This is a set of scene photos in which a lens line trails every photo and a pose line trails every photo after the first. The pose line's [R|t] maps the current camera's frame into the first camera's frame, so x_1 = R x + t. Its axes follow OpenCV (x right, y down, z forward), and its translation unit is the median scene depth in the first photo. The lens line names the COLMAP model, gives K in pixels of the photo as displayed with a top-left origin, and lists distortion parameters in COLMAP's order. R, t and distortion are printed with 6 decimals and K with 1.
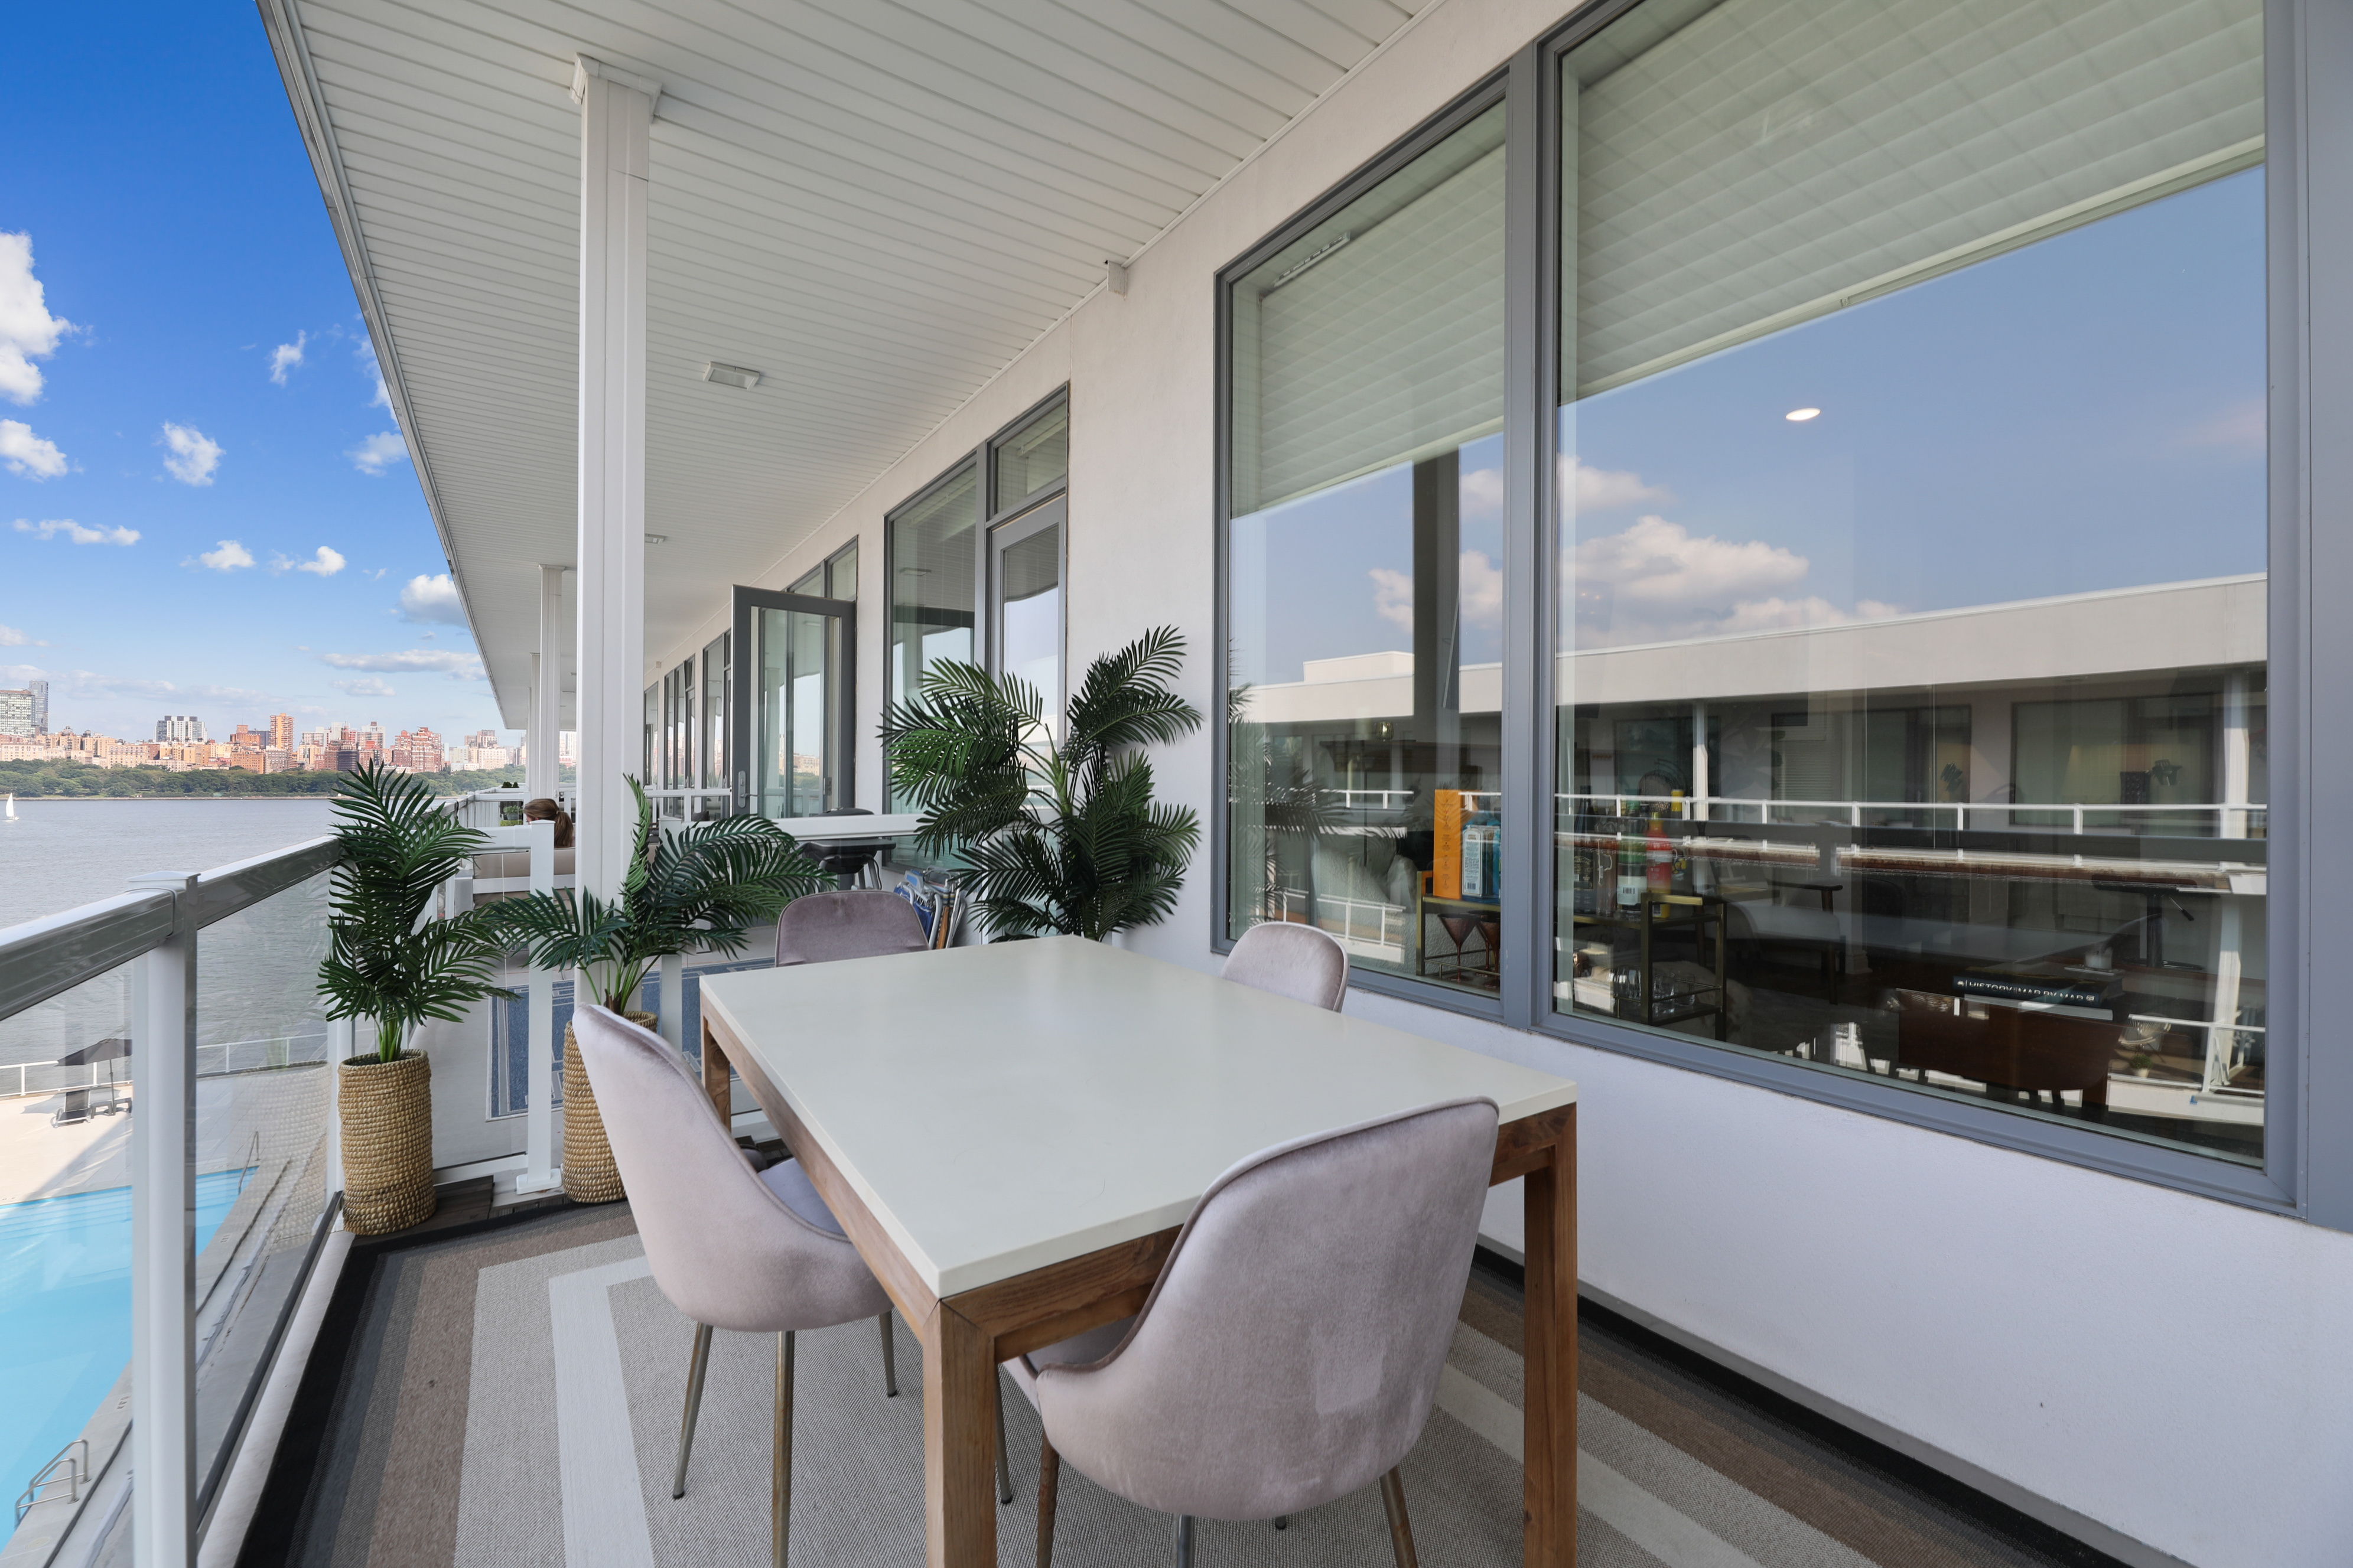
lens RADIAL K [[982.6, 0, 1171.0], [0, 982.6, 778.6], [0, 0, 1]] dist [-0.002699, -0.000669]
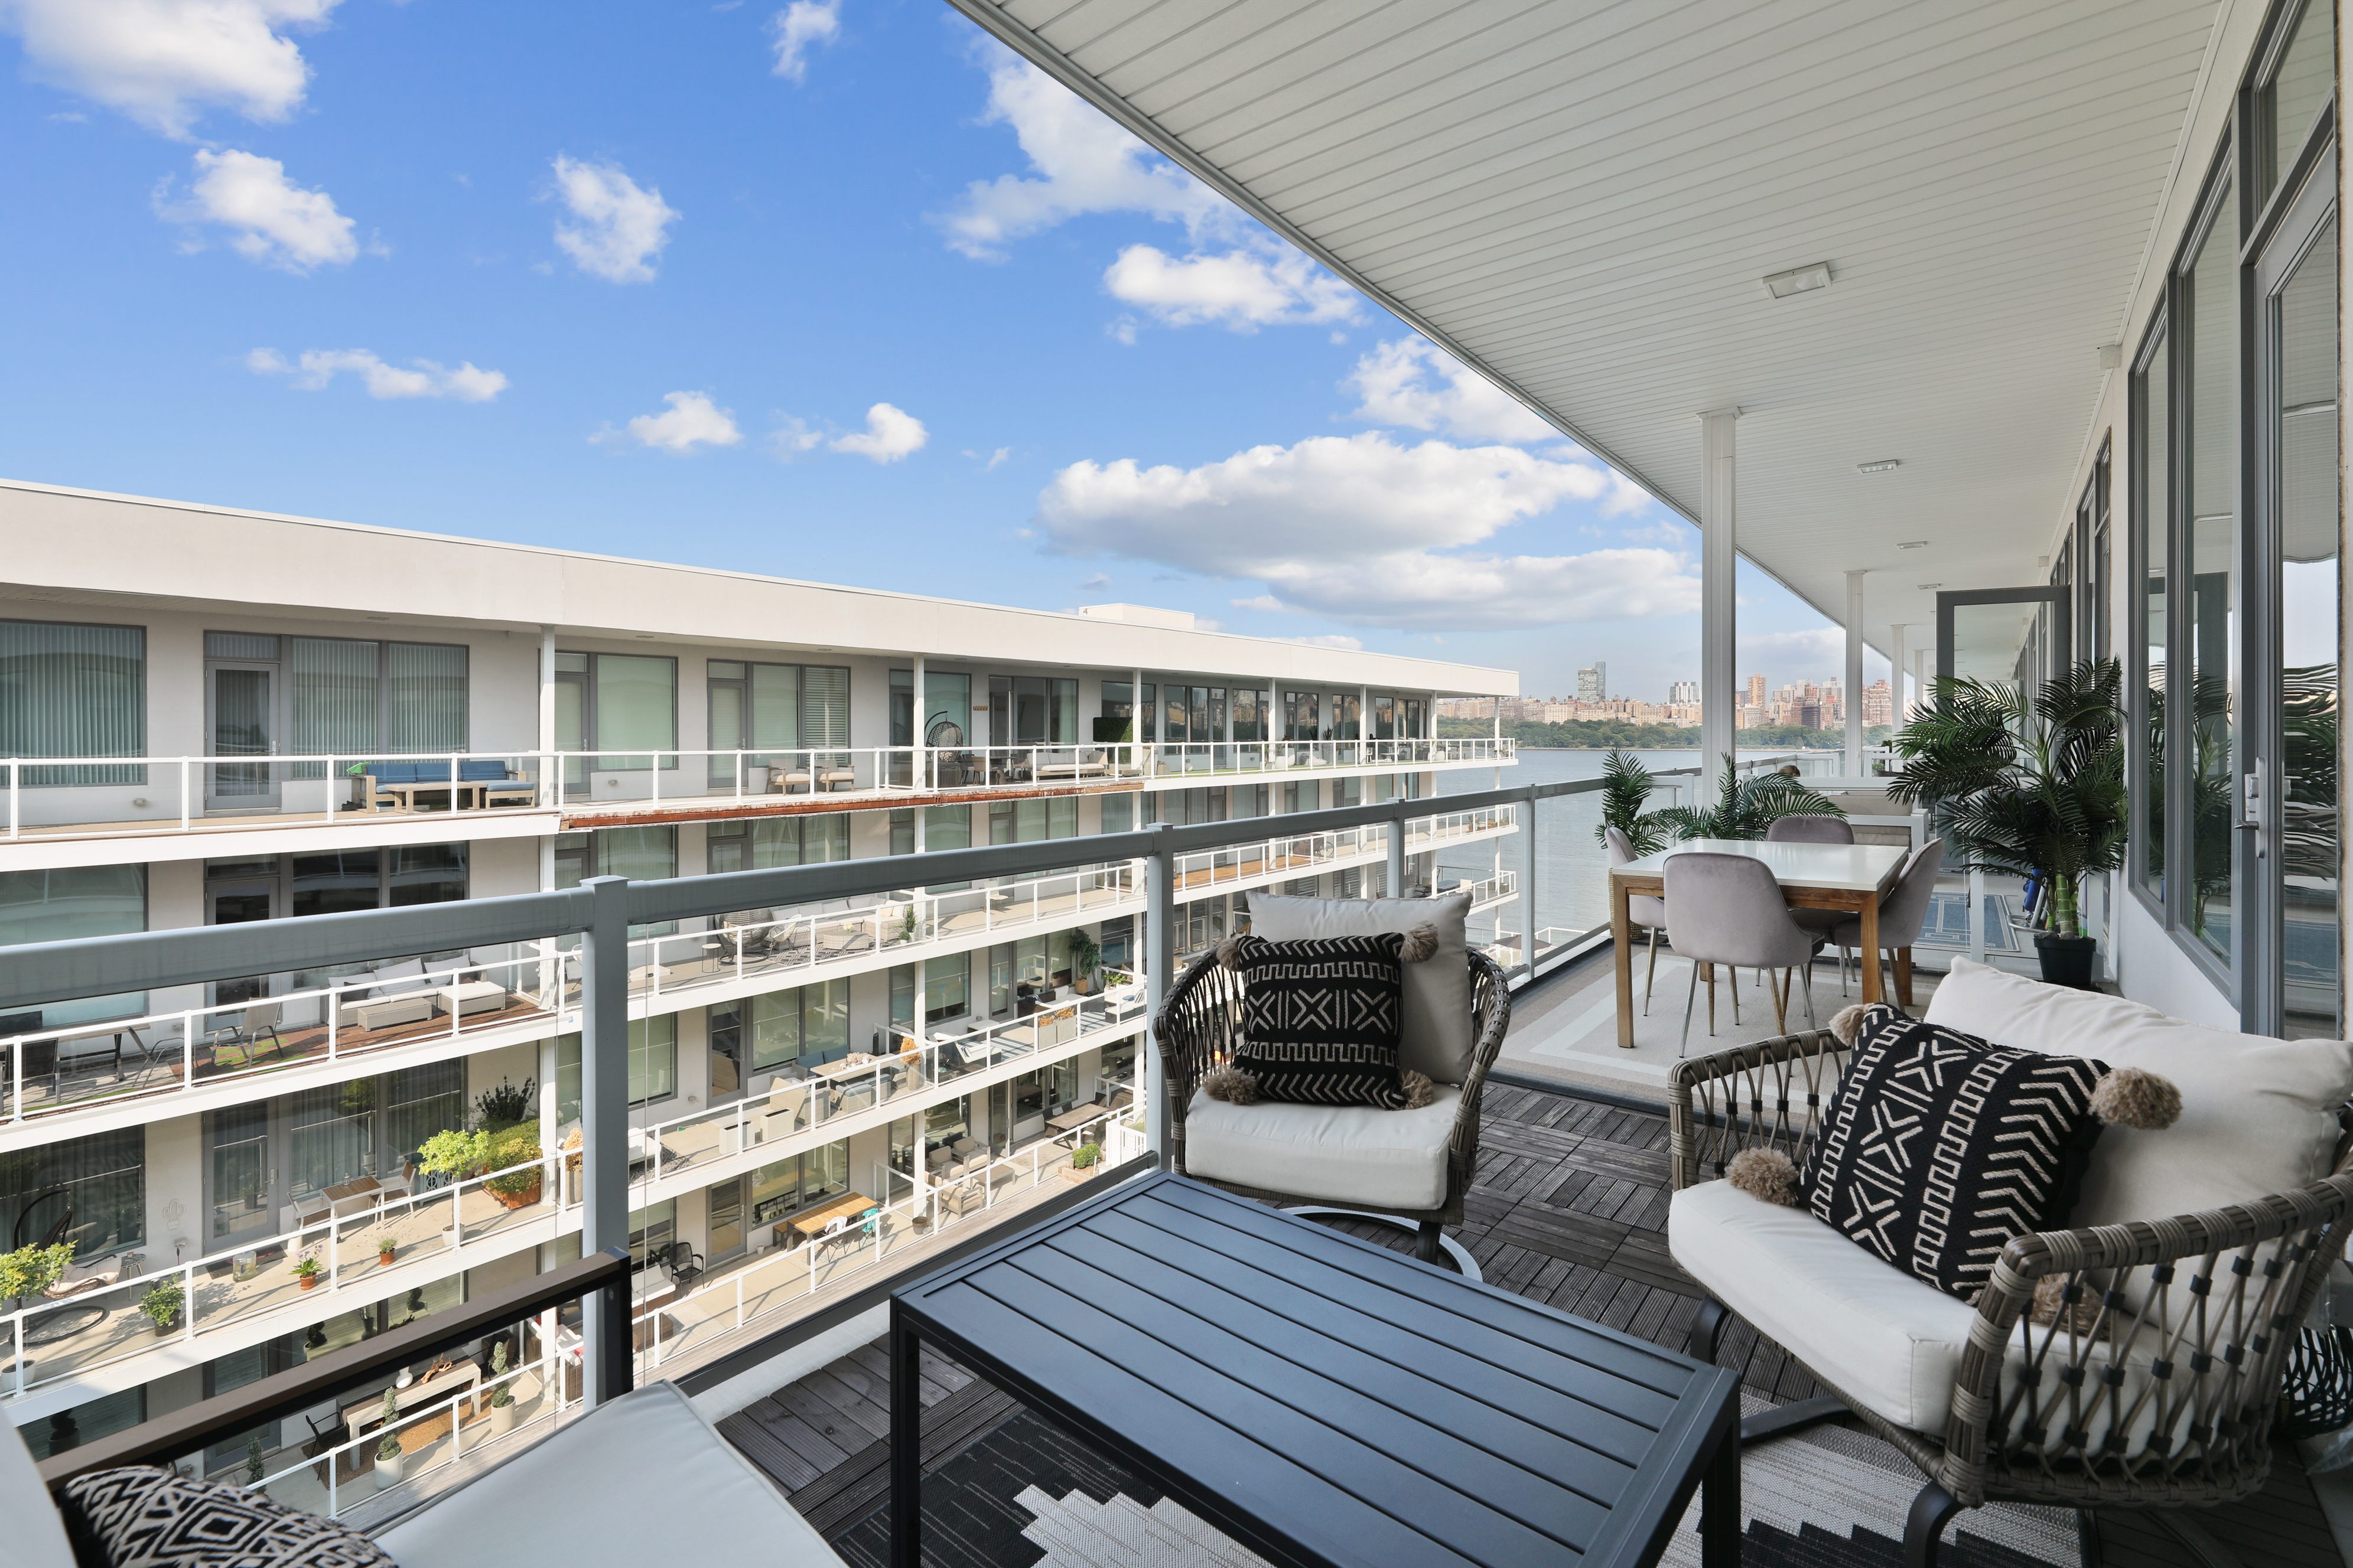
lens RADIAL K [[1020.4, 0, 1164.0], [0, 1020.4, 737.8], [0, 0, 1]] dist [-0.001060, -0.000095]
pose [[0.303127, -0.000475, -0.952950, 0.920017], [0.005623, 0.999983, 0.001290, -0.035132], [0.952934, -0.005749, 0.303124, -0.617622]]
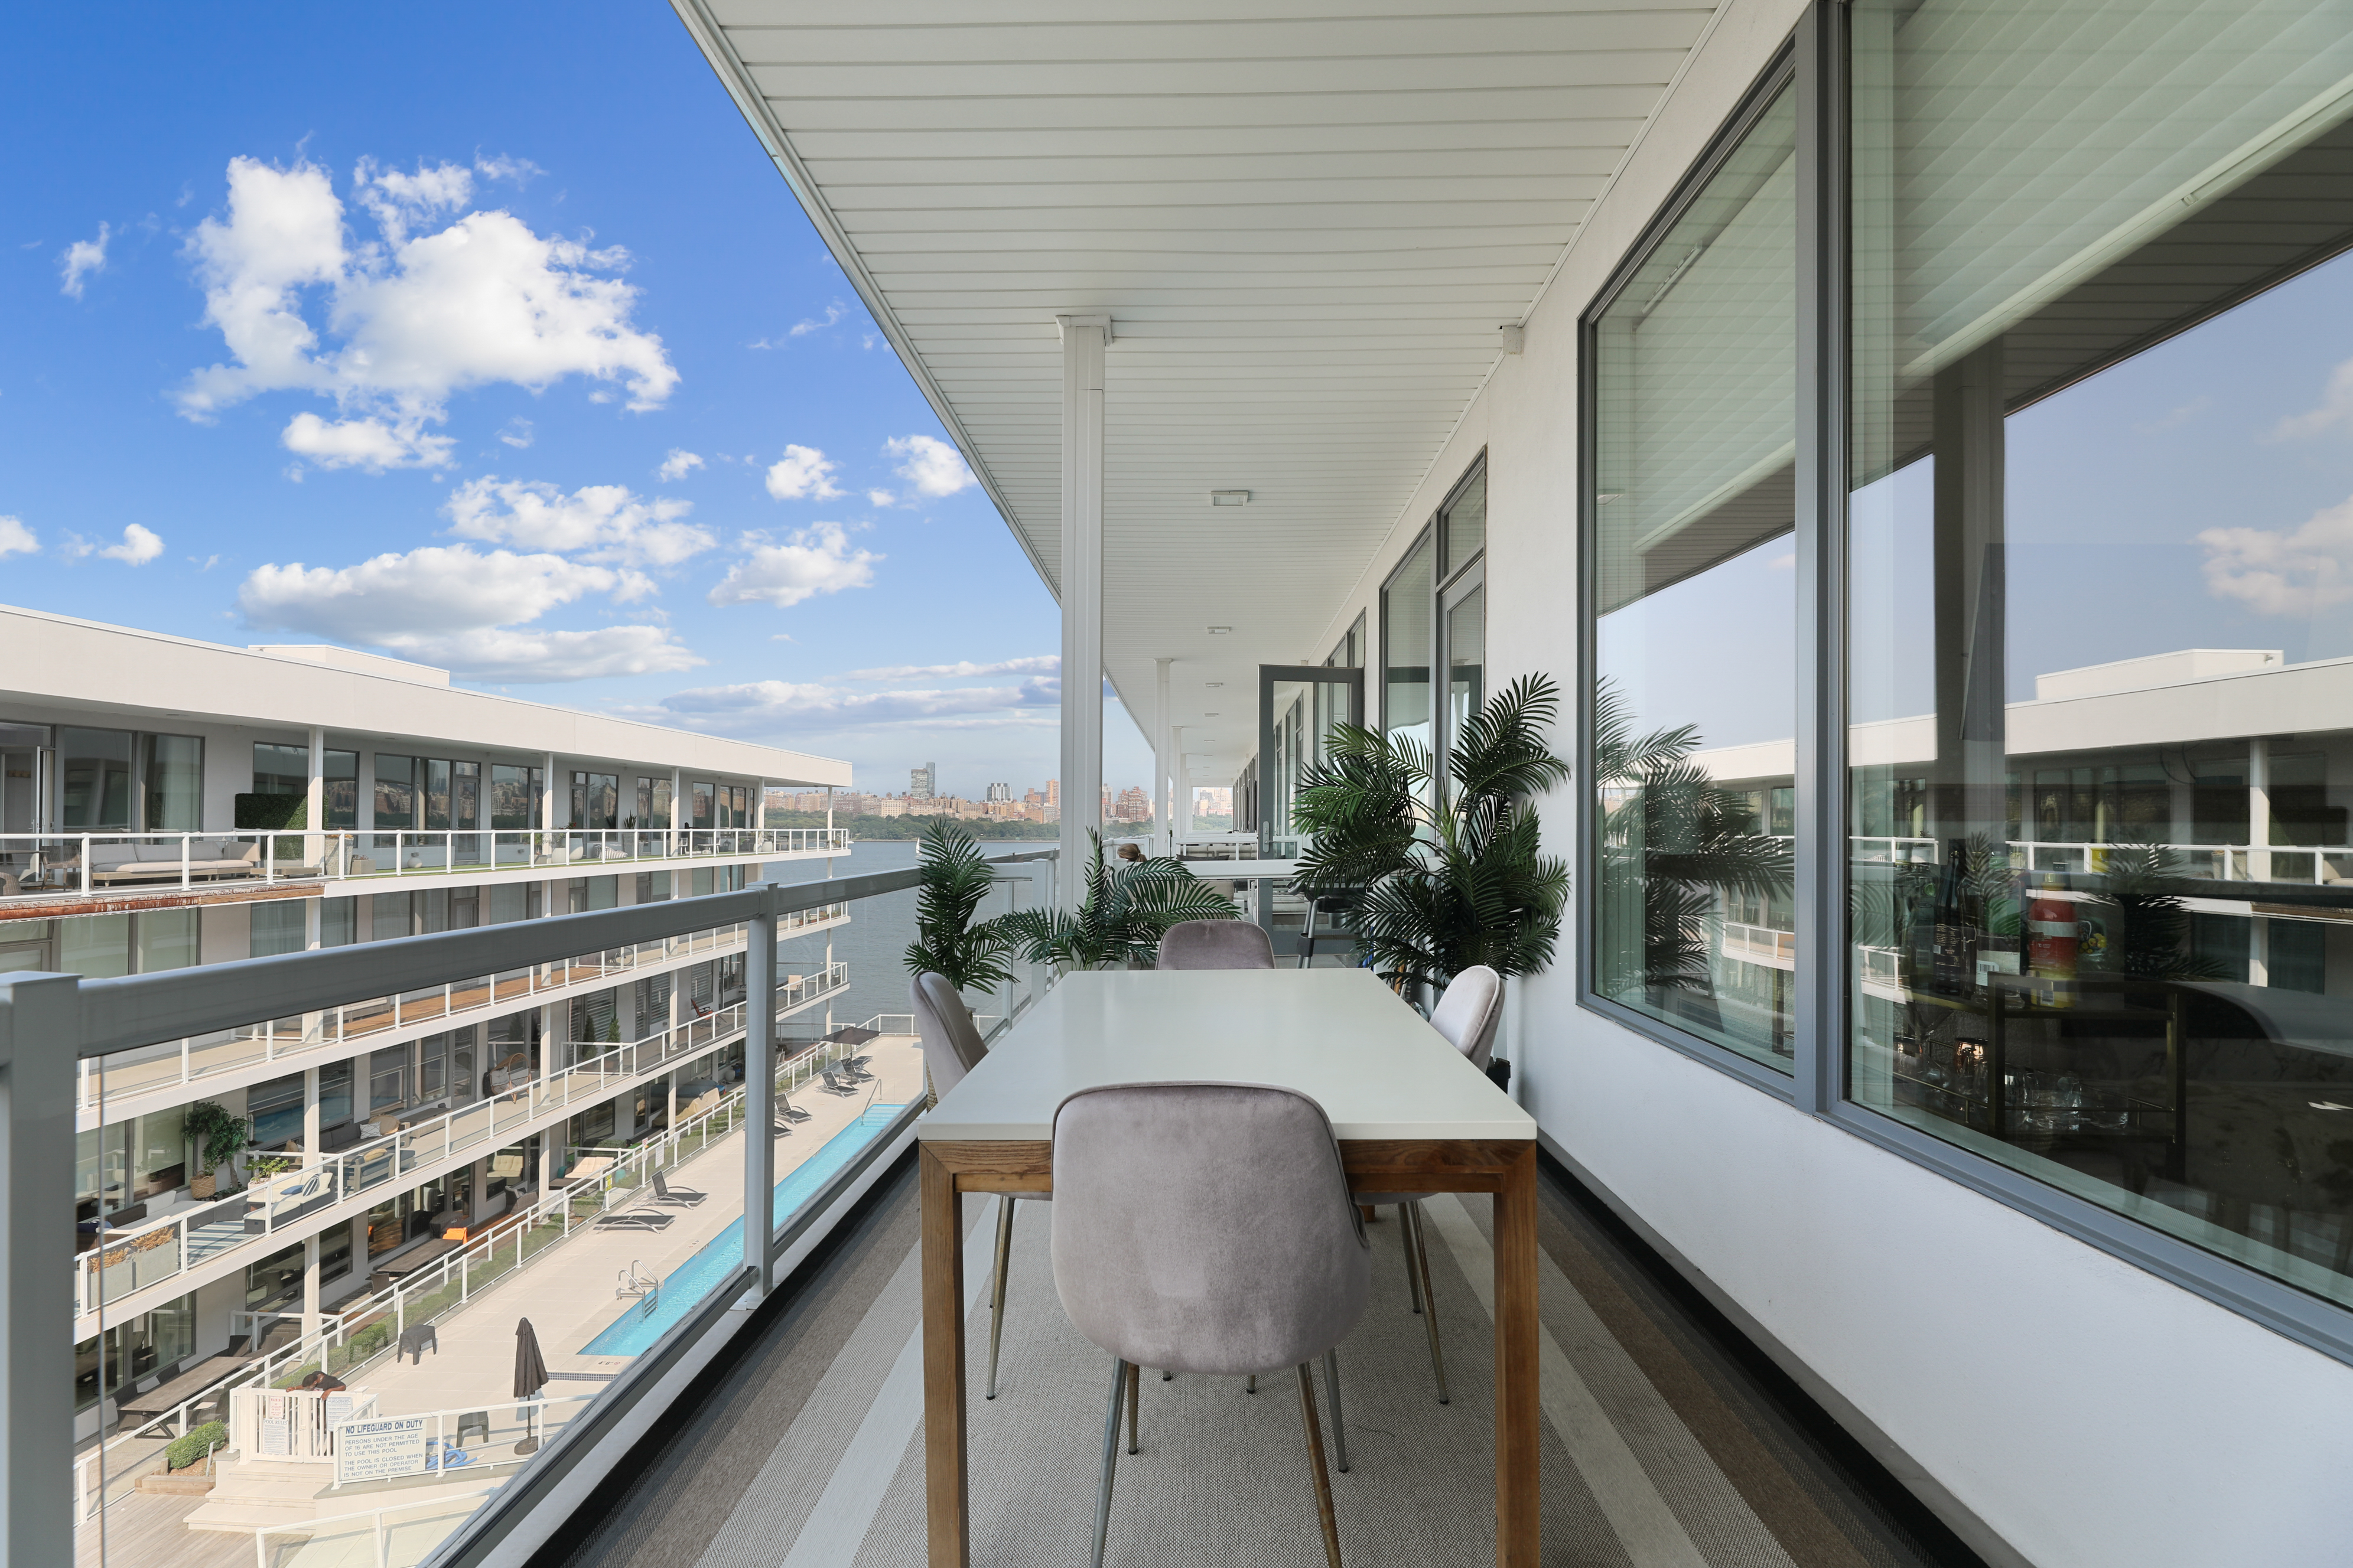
lens RADIAL K [[968.6, 0, 1177.0], [0, 968.6, 820.6], [0, 0, 1]] dist [-0.001334, -0.000755]
pose [[0.820165, -0.003733, -0.572114, 0.262008], [-0.000361, 0.999975, -0.007043, -0.001160], [0.572126, 0.005983, 0.820144, -0.027302]]
